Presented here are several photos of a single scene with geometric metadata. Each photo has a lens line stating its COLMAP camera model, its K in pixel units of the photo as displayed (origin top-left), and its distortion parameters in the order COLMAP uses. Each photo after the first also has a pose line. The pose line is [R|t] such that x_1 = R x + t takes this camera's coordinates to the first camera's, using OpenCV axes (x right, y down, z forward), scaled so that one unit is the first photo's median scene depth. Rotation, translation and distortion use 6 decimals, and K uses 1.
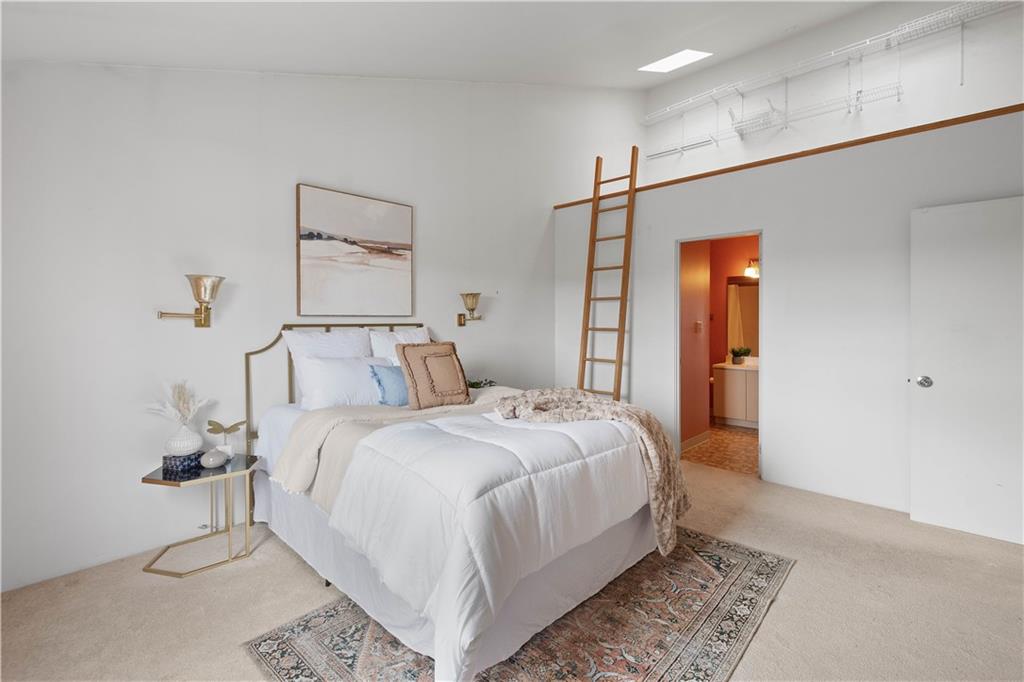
lens RADIAL K [[456.3, 0, 514.1], [0, 456.3, 335.6], [0, 0, 1]] dist [-0.001470, -0.000351]
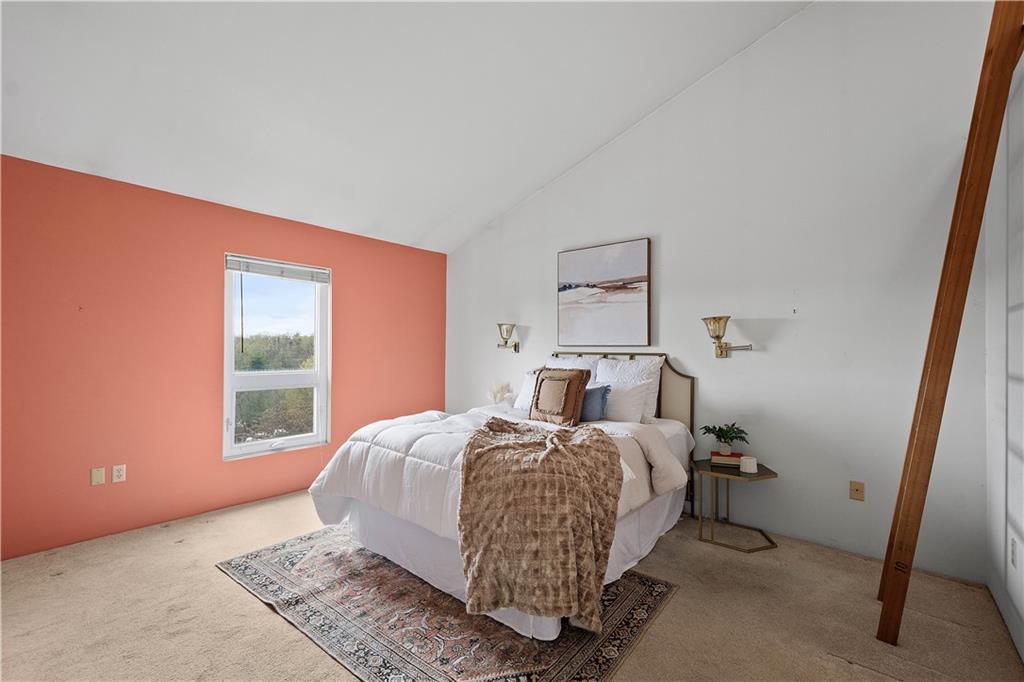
lens RADIAL K [[457.2, 0, 513.3], [0, 457.2, 353.8], [0, 0, 1]] dist [0.000304, 0.000140]
pose [[0.066424, 0.011012, -0.997731, 0.861715], [-0.039365, 0.999190, 0.008407, -0.023704], [0.997015, 0.038718, 0.066803, 0.711181]]
